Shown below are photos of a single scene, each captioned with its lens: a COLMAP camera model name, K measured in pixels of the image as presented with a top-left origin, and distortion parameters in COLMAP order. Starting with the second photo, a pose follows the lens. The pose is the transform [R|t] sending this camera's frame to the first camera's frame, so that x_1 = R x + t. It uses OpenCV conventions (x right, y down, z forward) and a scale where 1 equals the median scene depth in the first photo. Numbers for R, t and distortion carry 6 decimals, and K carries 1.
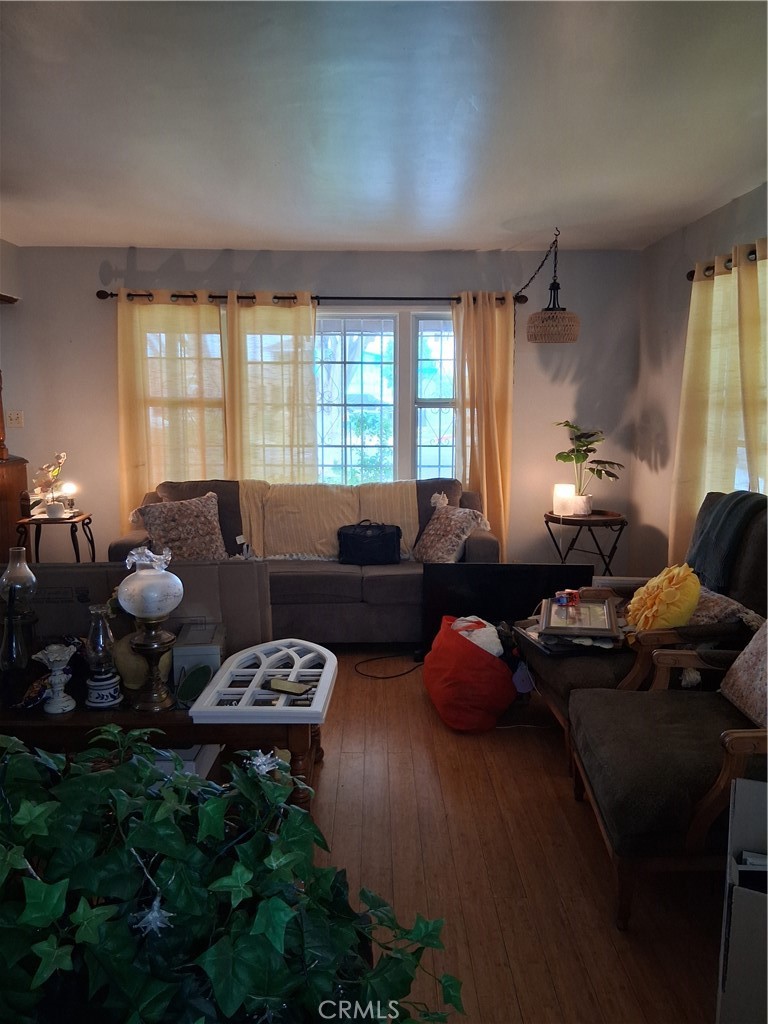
lens RADIAL K [[759.5, 0, 384.0], [0, 759.5, 512.0], [0, 0, 1]] dist [0.098686, -0.002216]
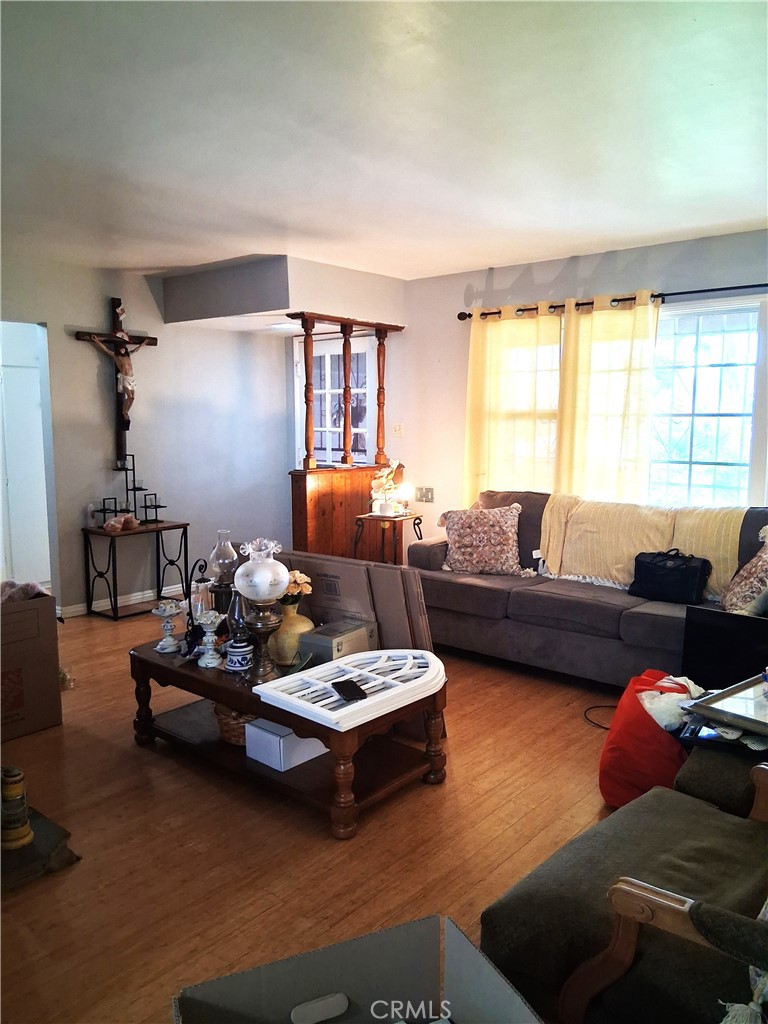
lens RADIAL K [[759.5, 0, 384.0], [0, 759.5, 512.0], [0, 0, 1]] dist [0.098686, -0.002216]
pose [[0.771280, 0.080938, -0.631329, 0.270285], [-0.093291, 0.995545, 0.013660, -0.012235], [0.629622, 0.048361, 0.775395, 0.119984]]
